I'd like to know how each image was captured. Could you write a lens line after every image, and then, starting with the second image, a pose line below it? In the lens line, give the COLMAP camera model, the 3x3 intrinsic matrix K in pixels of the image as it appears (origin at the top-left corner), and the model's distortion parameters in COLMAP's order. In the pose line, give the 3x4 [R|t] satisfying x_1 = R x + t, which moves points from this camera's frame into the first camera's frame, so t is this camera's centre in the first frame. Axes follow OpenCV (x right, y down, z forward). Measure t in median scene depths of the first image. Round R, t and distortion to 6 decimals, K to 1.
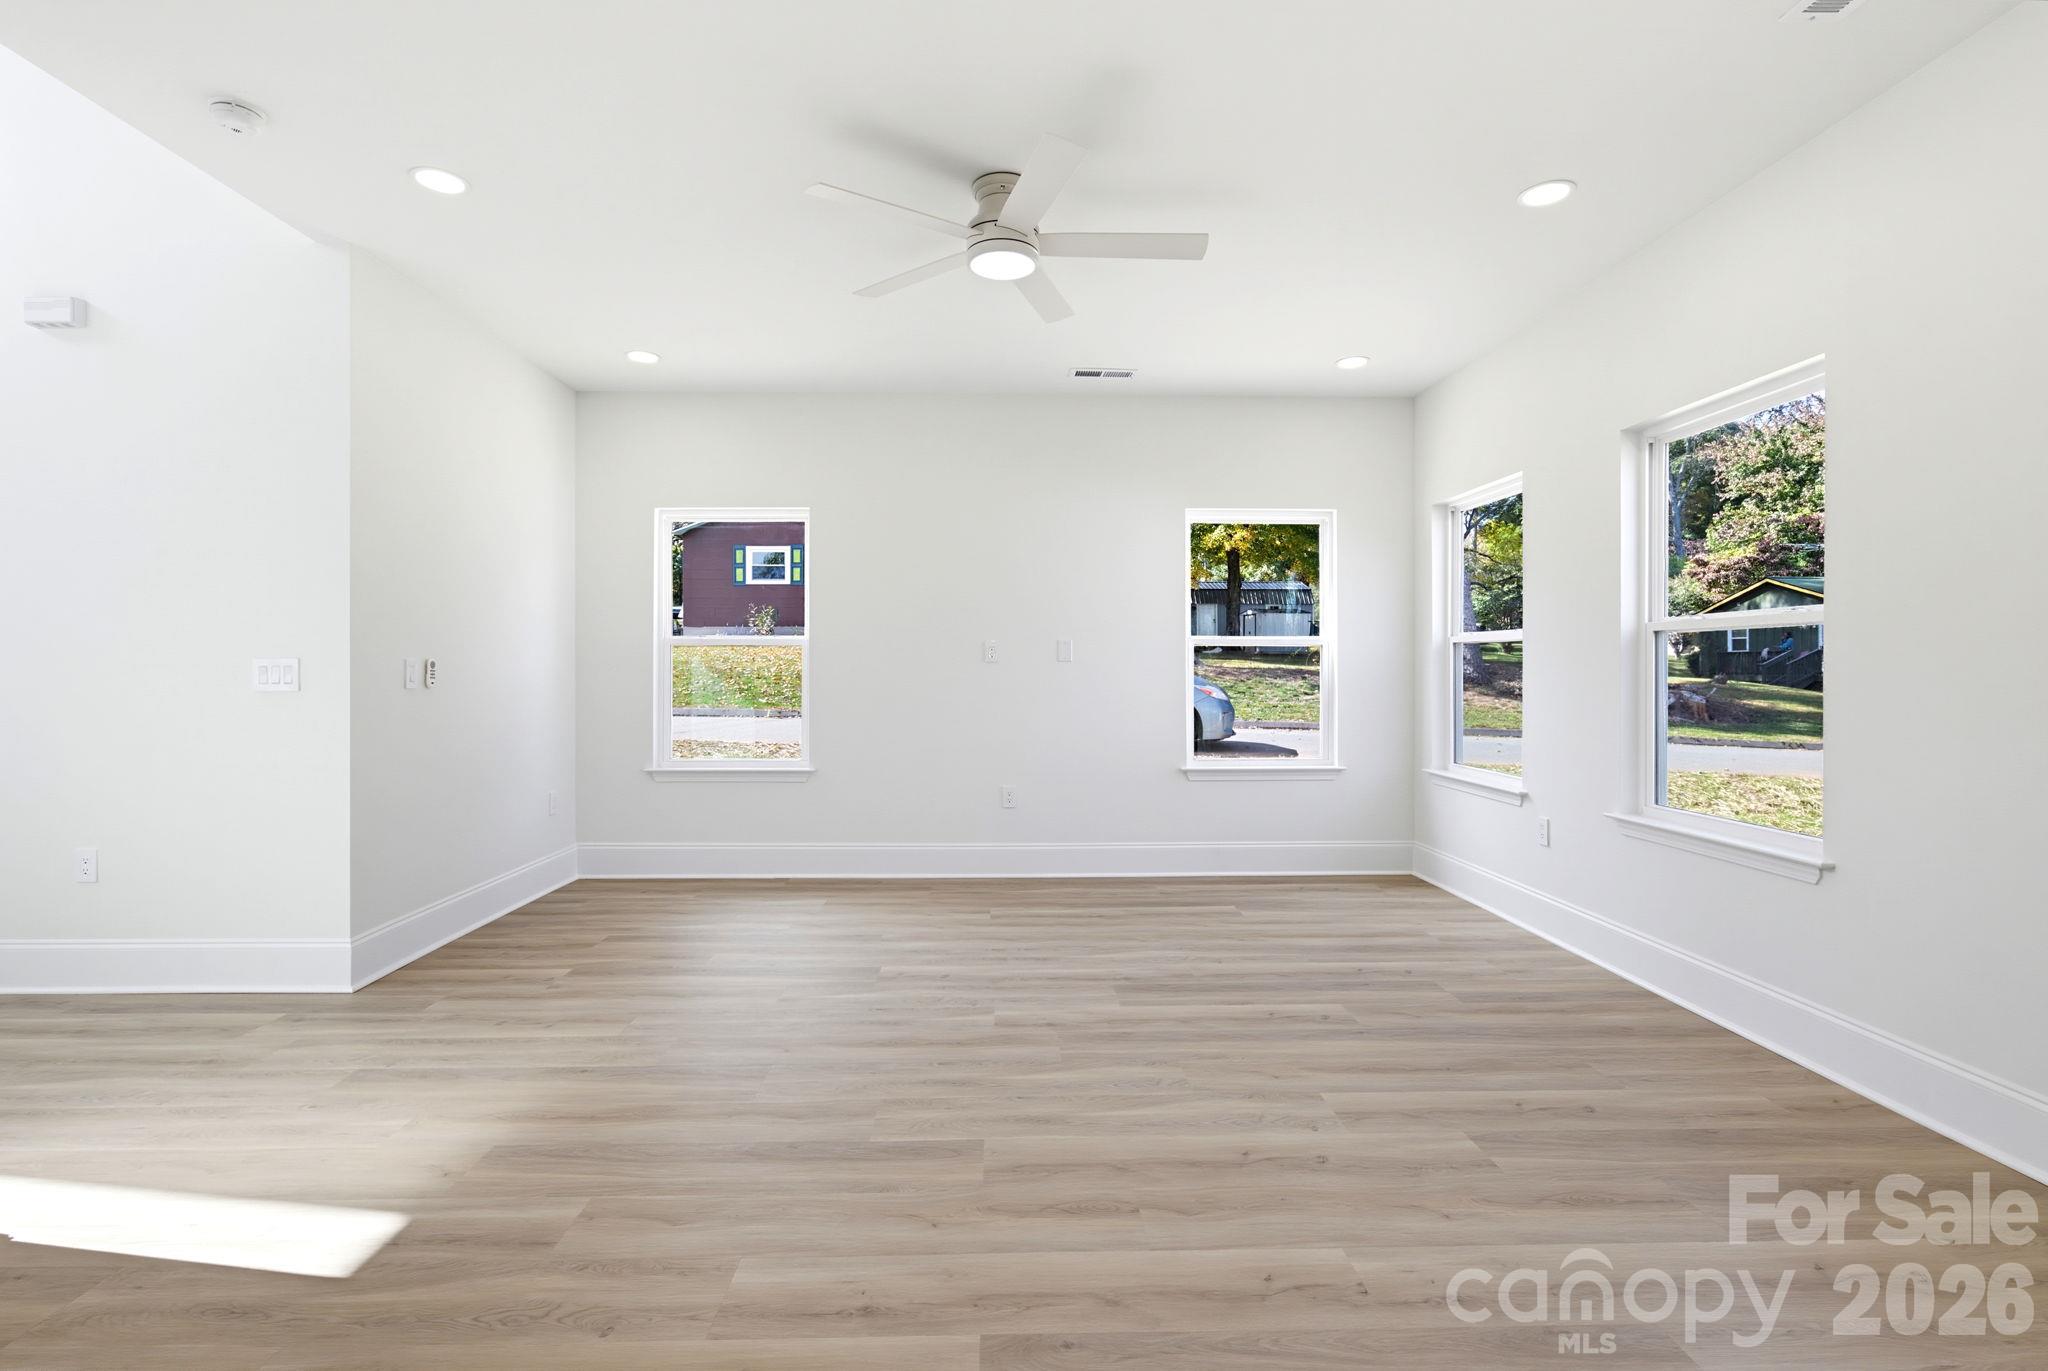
lens RADIAL K [[914.7, 0, 1026.4], [0, 914.7, 682.8], [0, 0, 1]] dist [0.004697, 0.003384]
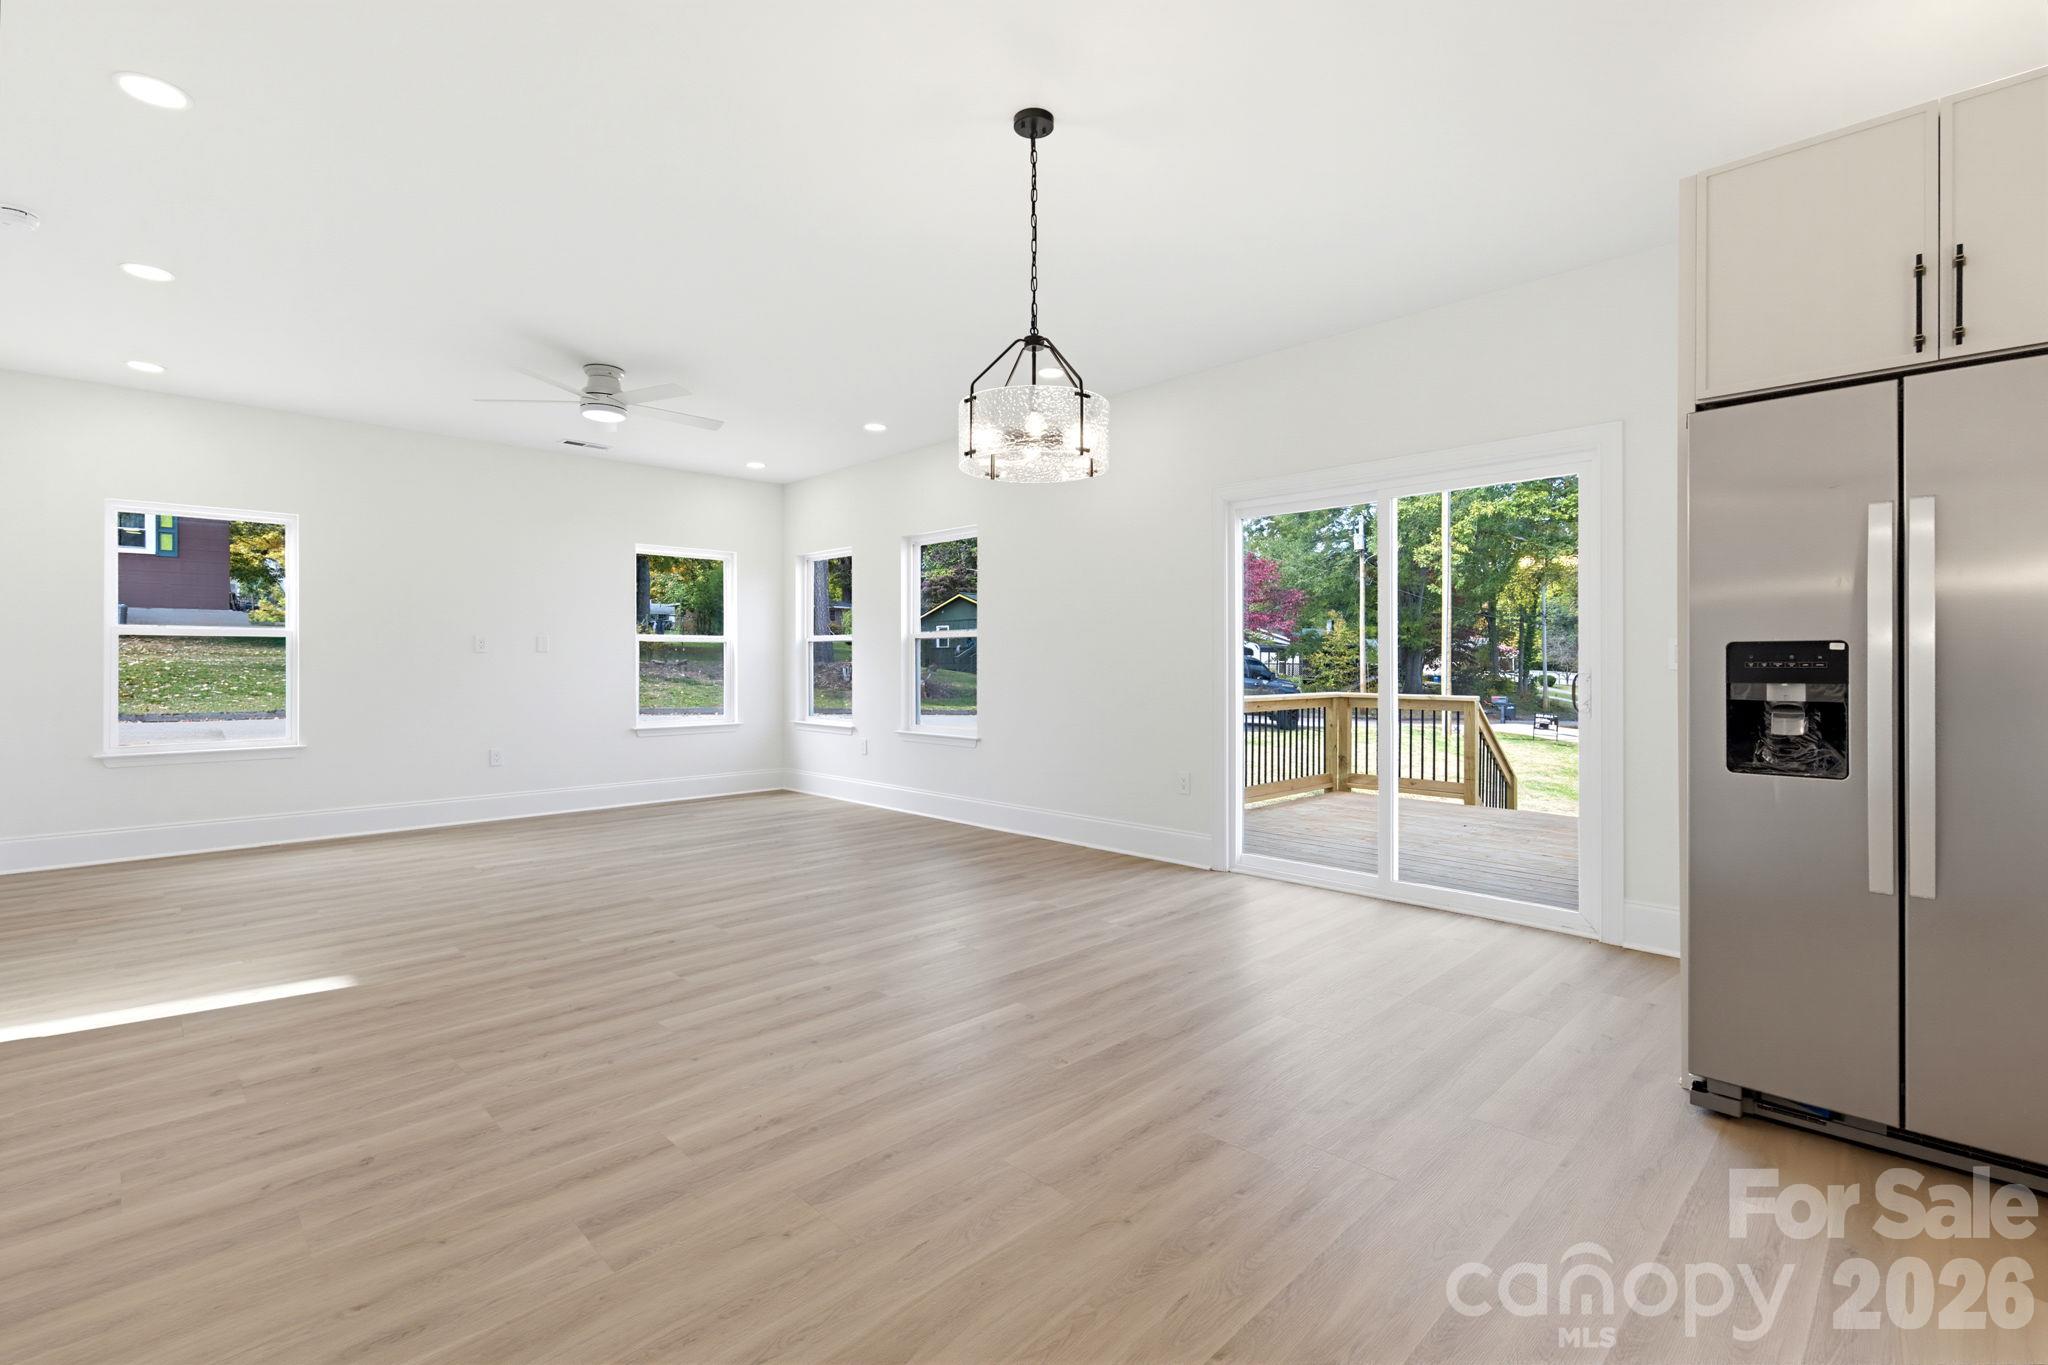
lens RADIAL K [[914.7, 0, 1022.3], [0, 914.7, 664.9], [0, 0, 1]] dist [0.004697, 0.003384]
pose [[0.721740, -0.006138, 0.692137, -0.377554], [0.013783, 0.999890, -0.005504, 0.013062], [-0.692027, 0.013512, 0.721745, -0.428167]]
